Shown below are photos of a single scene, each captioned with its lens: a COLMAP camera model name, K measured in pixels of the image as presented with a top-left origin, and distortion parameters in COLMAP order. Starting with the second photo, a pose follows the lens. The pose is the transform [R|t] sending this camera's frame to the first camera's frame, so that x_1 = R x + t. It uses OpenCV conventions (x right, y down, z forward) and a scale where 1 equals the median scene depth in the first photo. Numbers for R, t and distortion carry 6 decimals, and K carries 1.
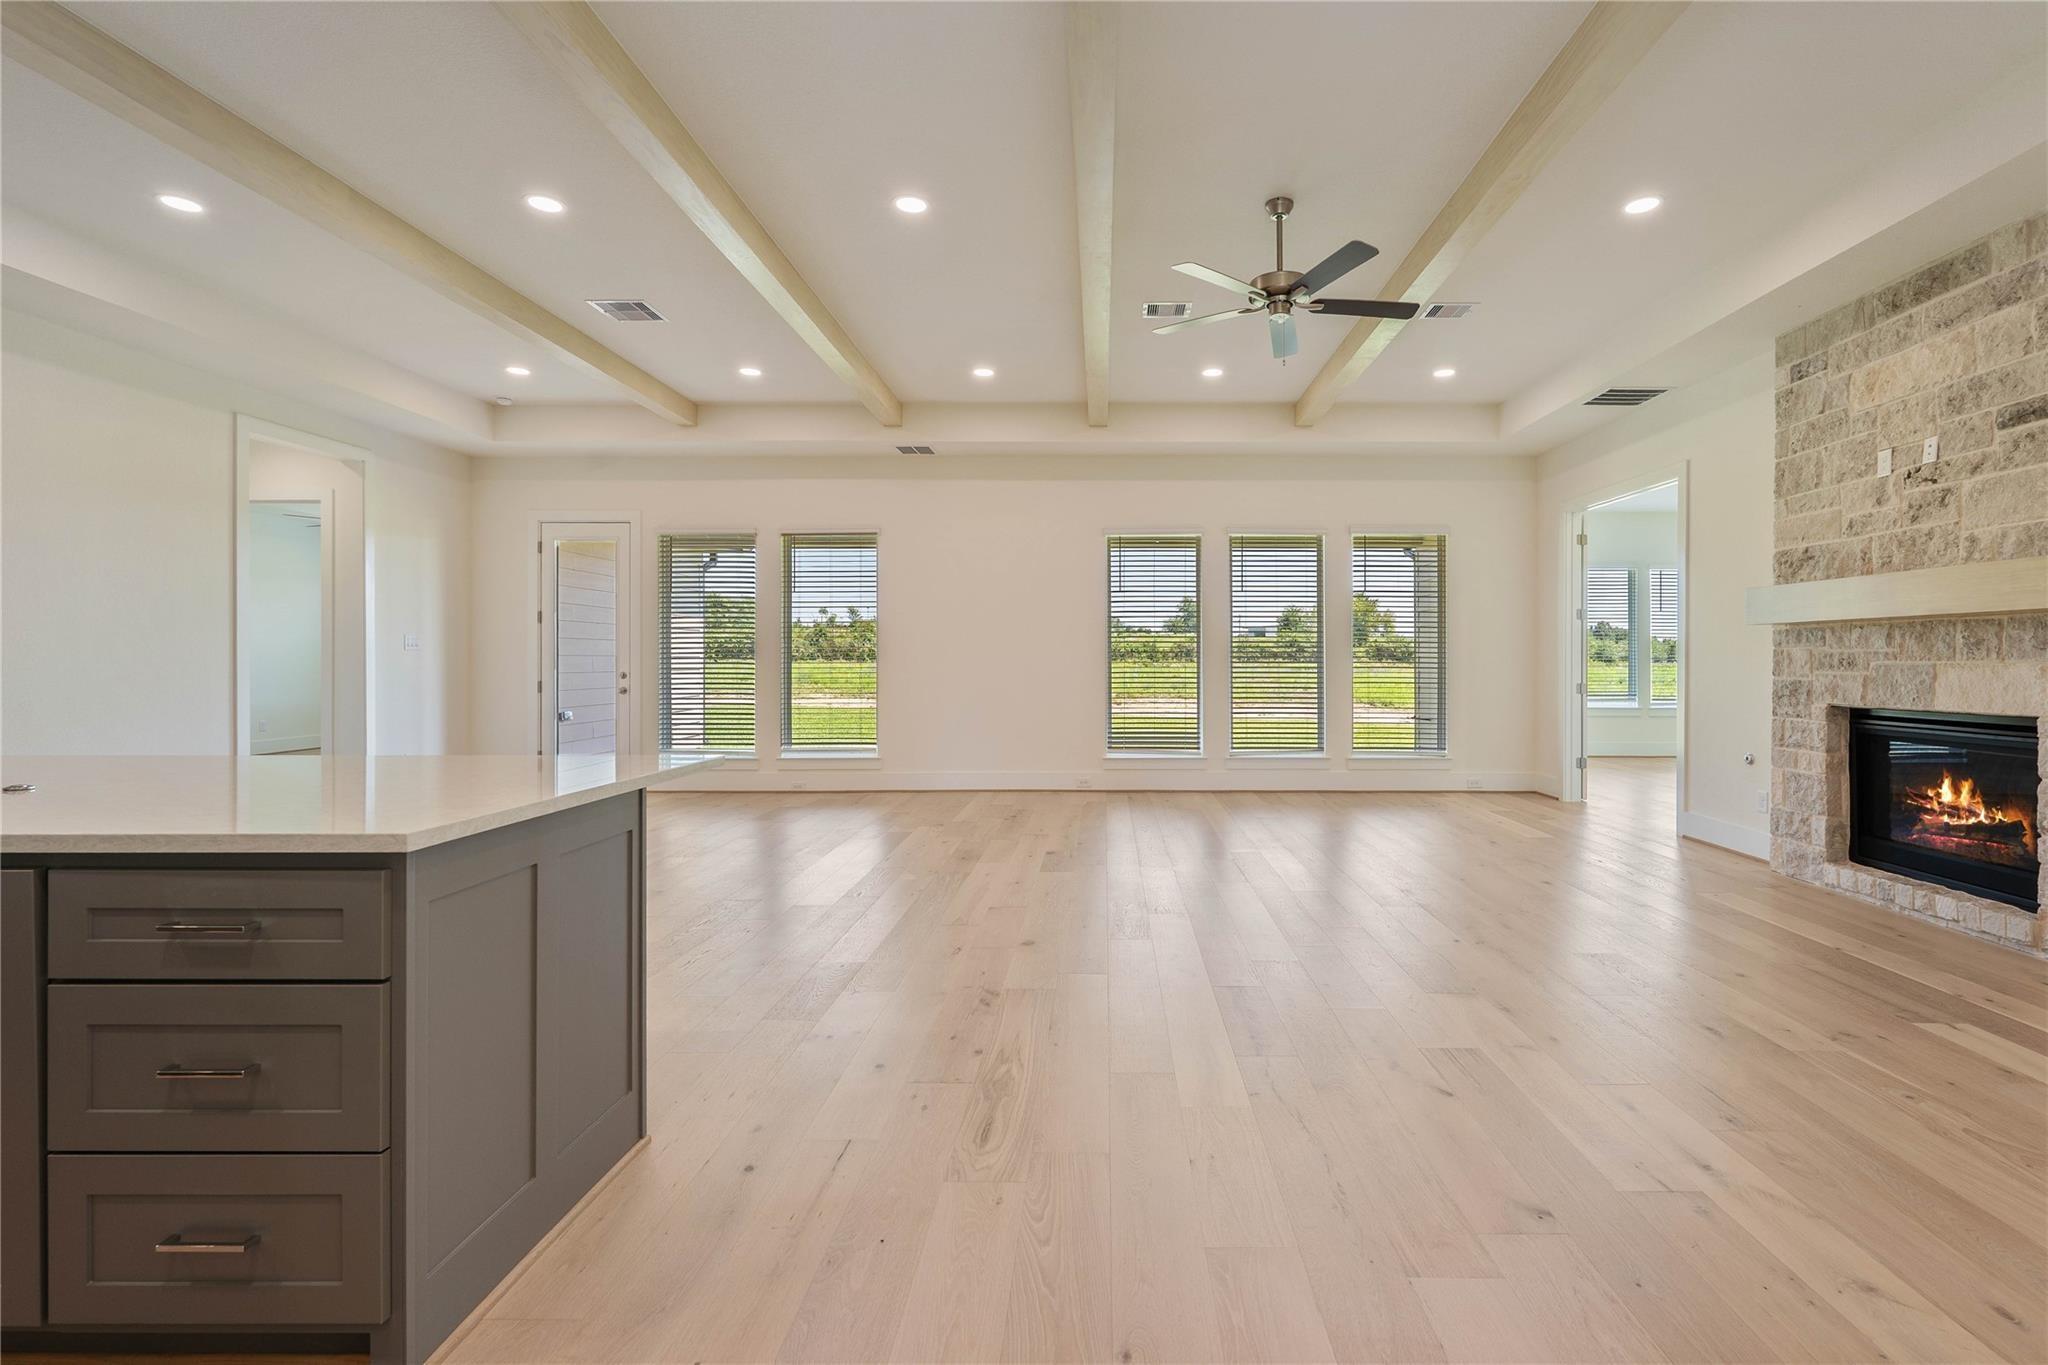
lens RADIAL K [[922.9, 0, 1084.5], [0, 922.9, 659.0], [0, 0, 1]] dist [-0.008612, 0.001688]
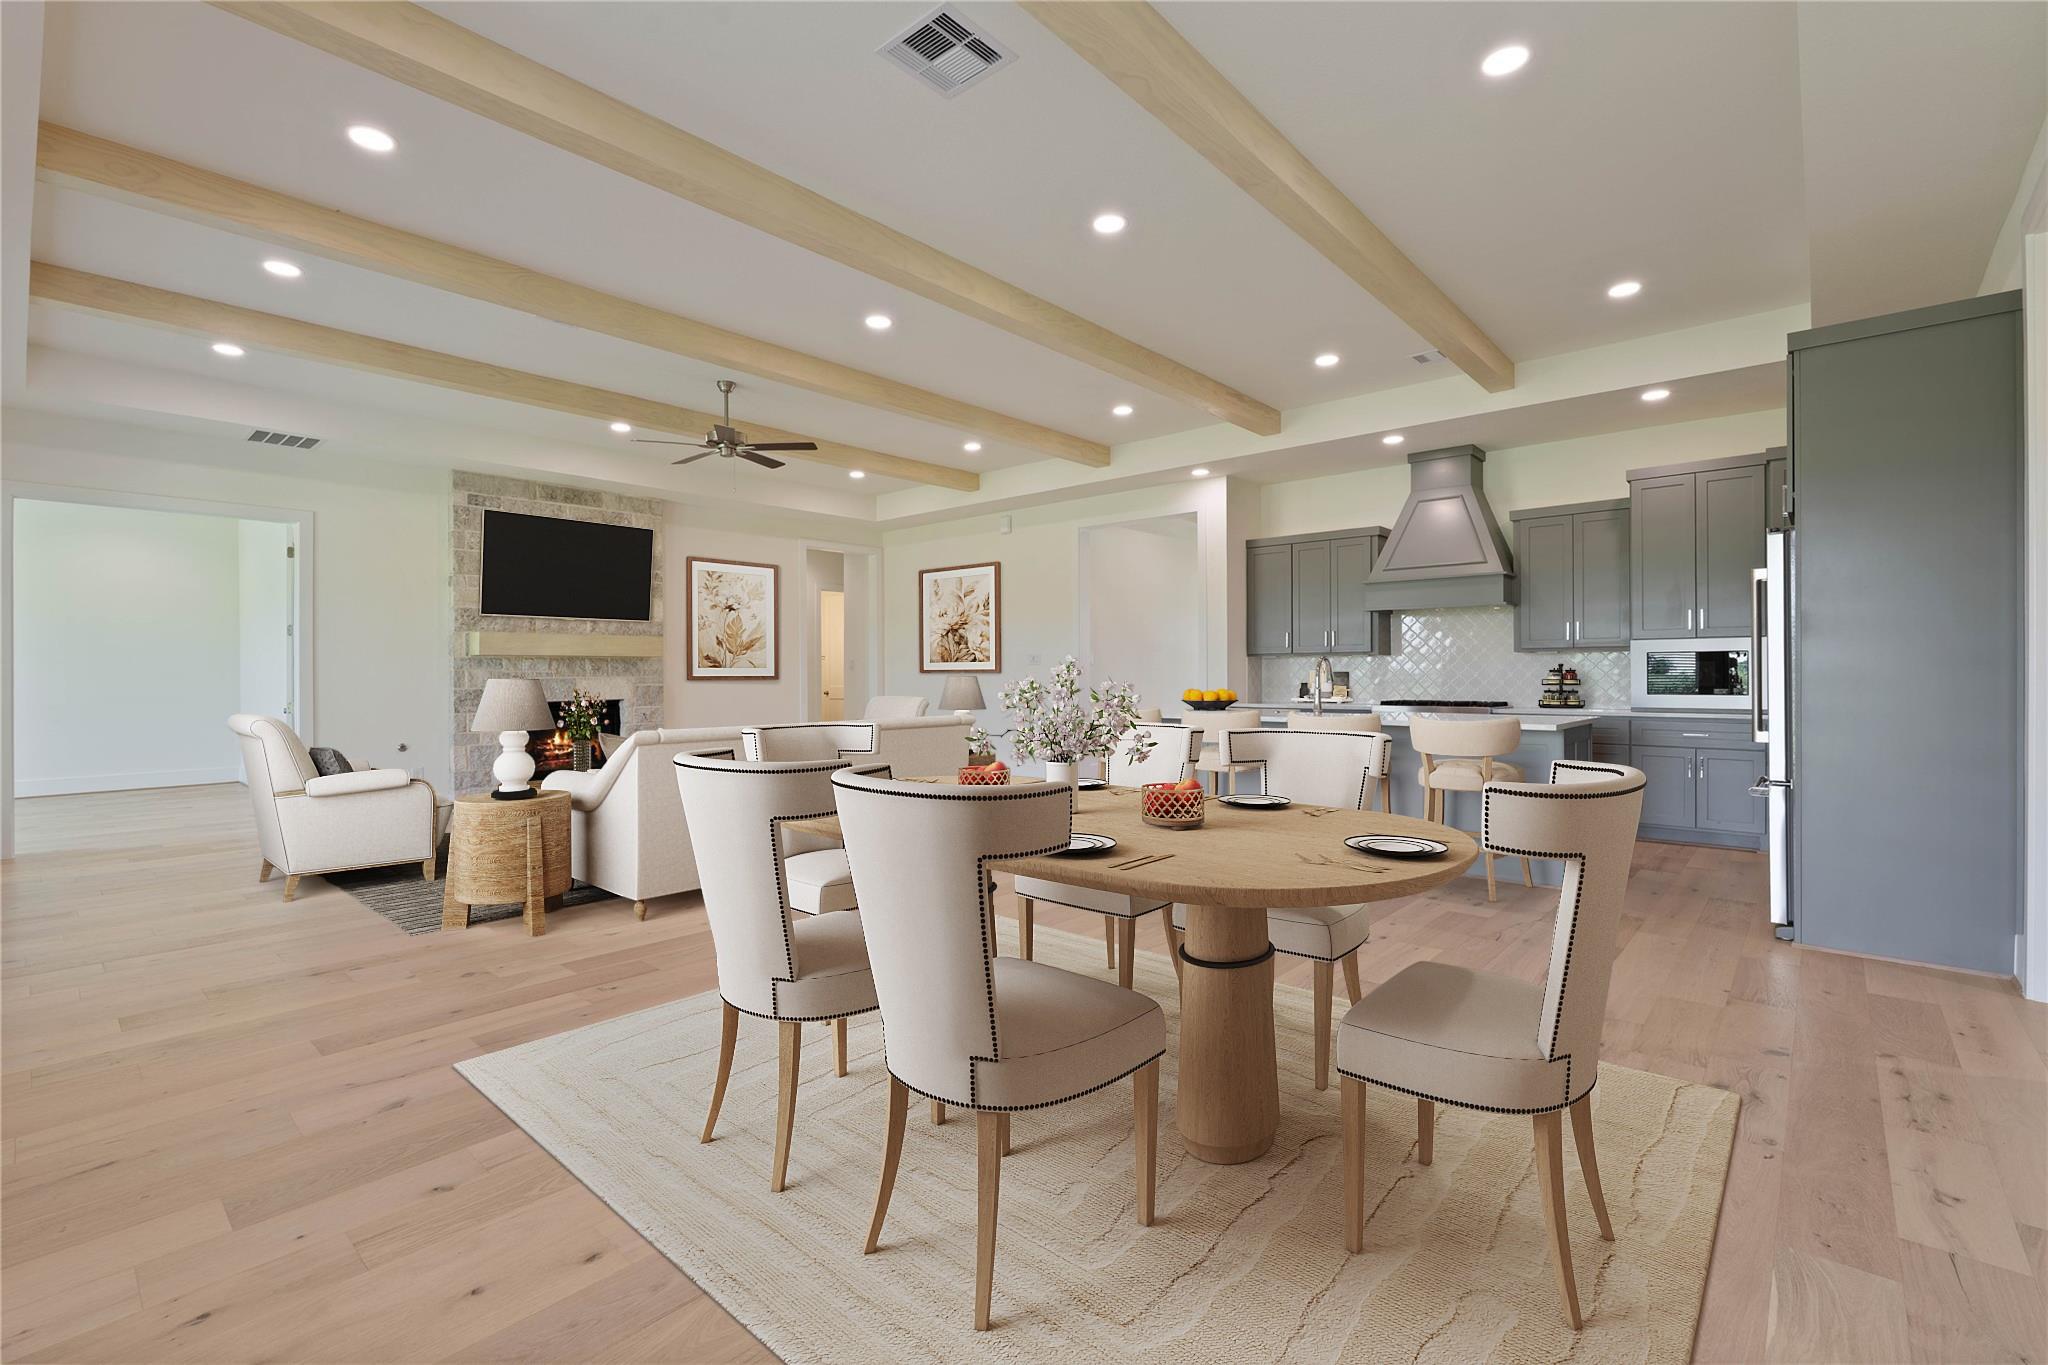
lens RADIAL K [[922.9, 0, 1022.4], [0, 922.9, 666.1], [0, 0, 1]] dist [-0.008612, 0.001688]
pose [[-0.754685, 0.004055, 0.656075, -1.051403], [0.000525, 0.999984, -0.005576, -0.008937], [-0.656087, -0.003863, -0.754675, 1.637273]]
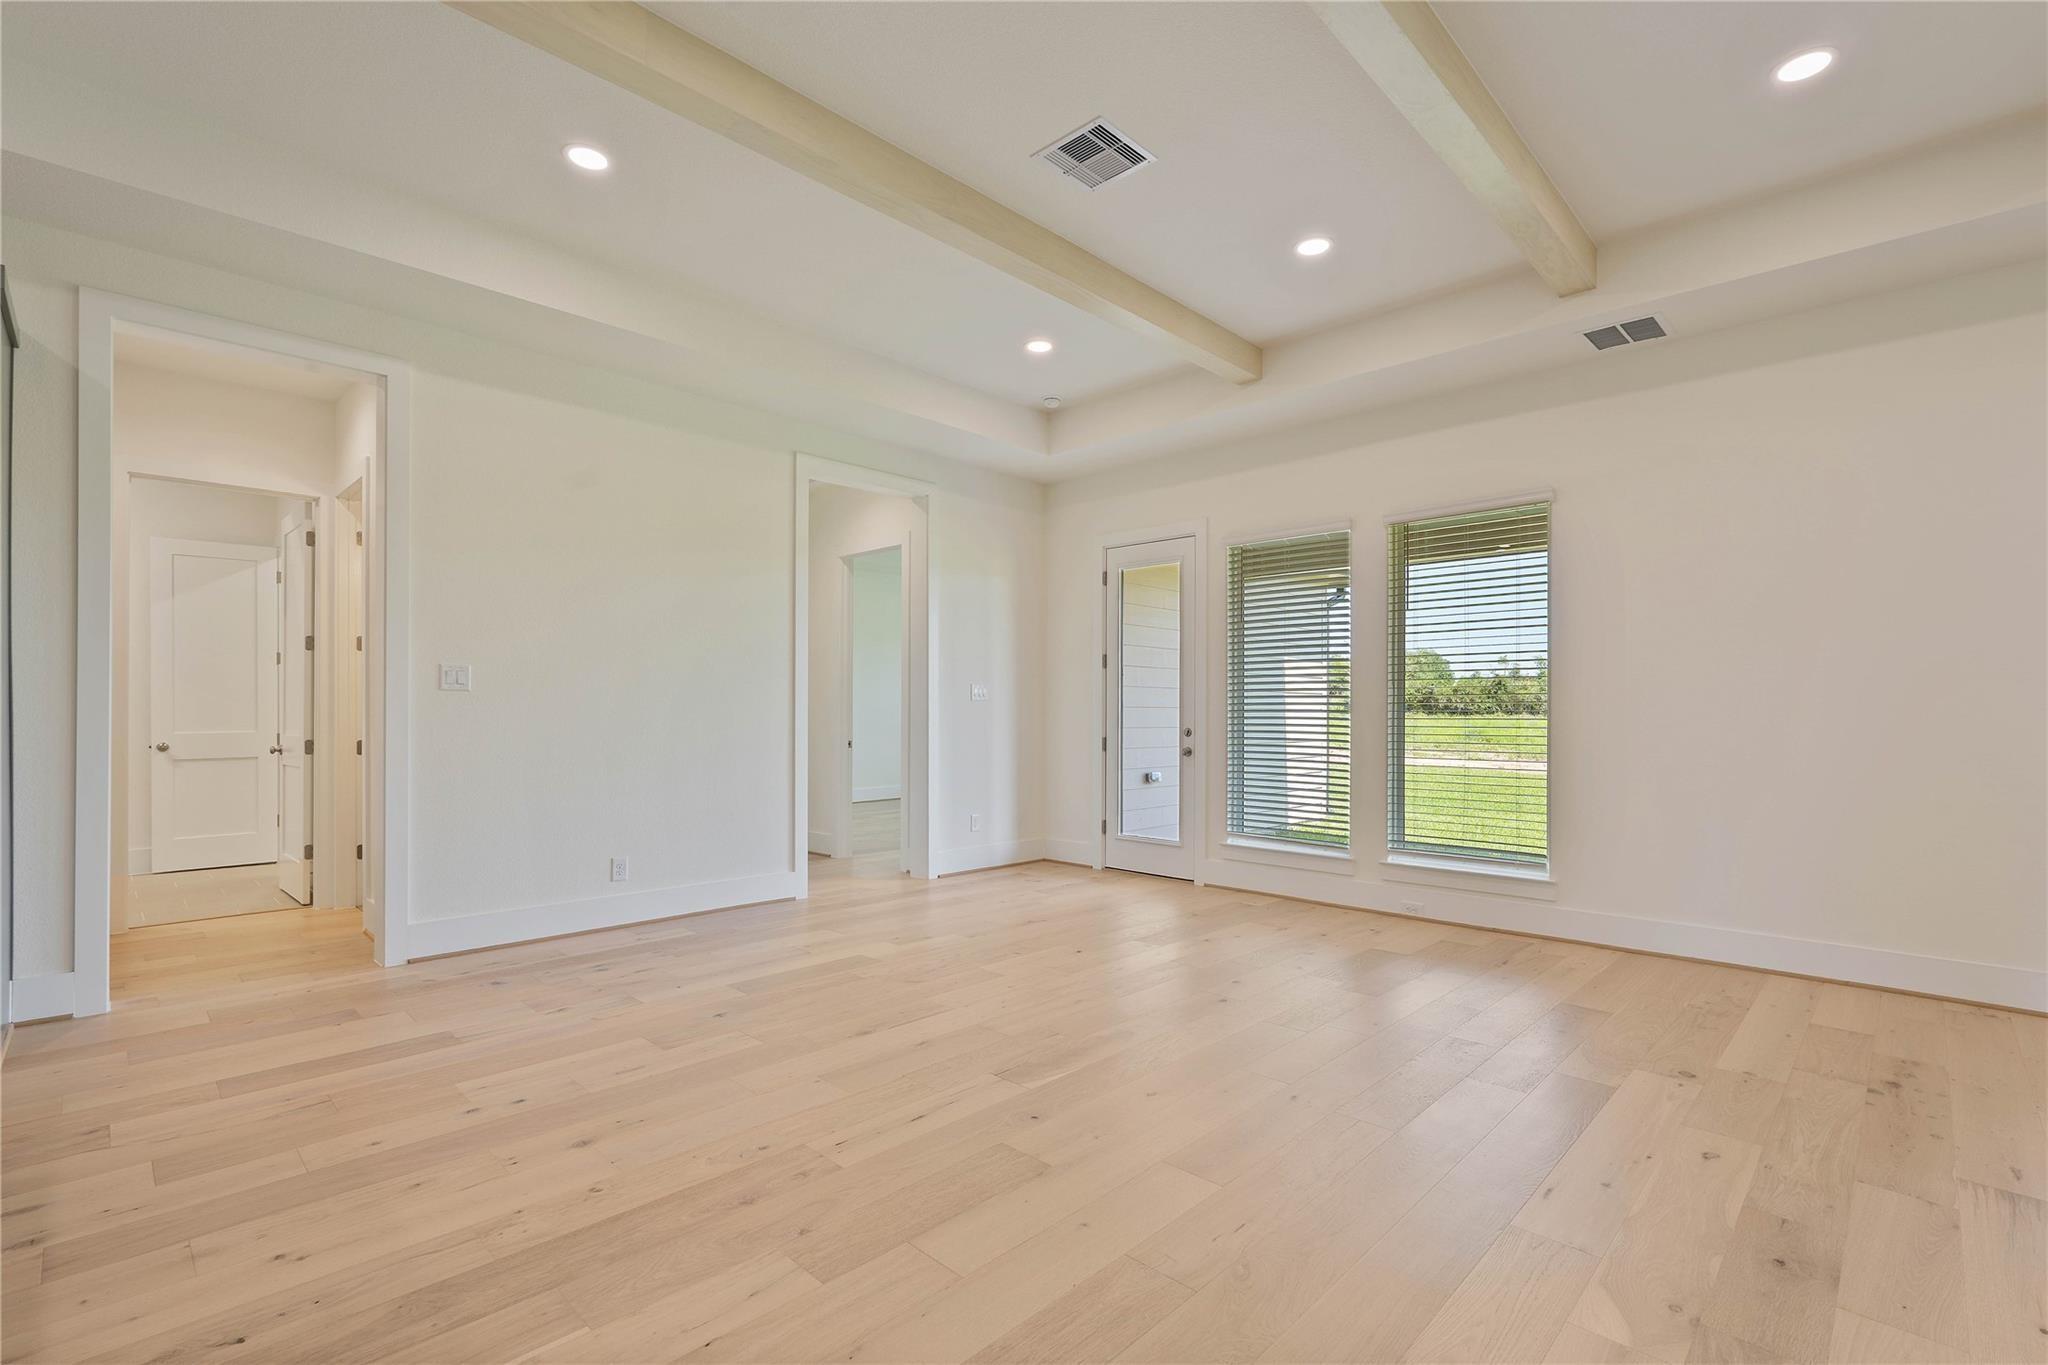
lens RADIAL K [[922.9, 0, 1033.4], [0, 922.9, 709.0], [0, 0, 1]] dist [-0.008612, 0.001688]
pose [[0.730148, 0.002068, -0.683286, -0.112122], [-0.005287, 0.999983, -0.002624, 0.001293], [0.683268, 0.005529, 0.730147, 0.609614]]
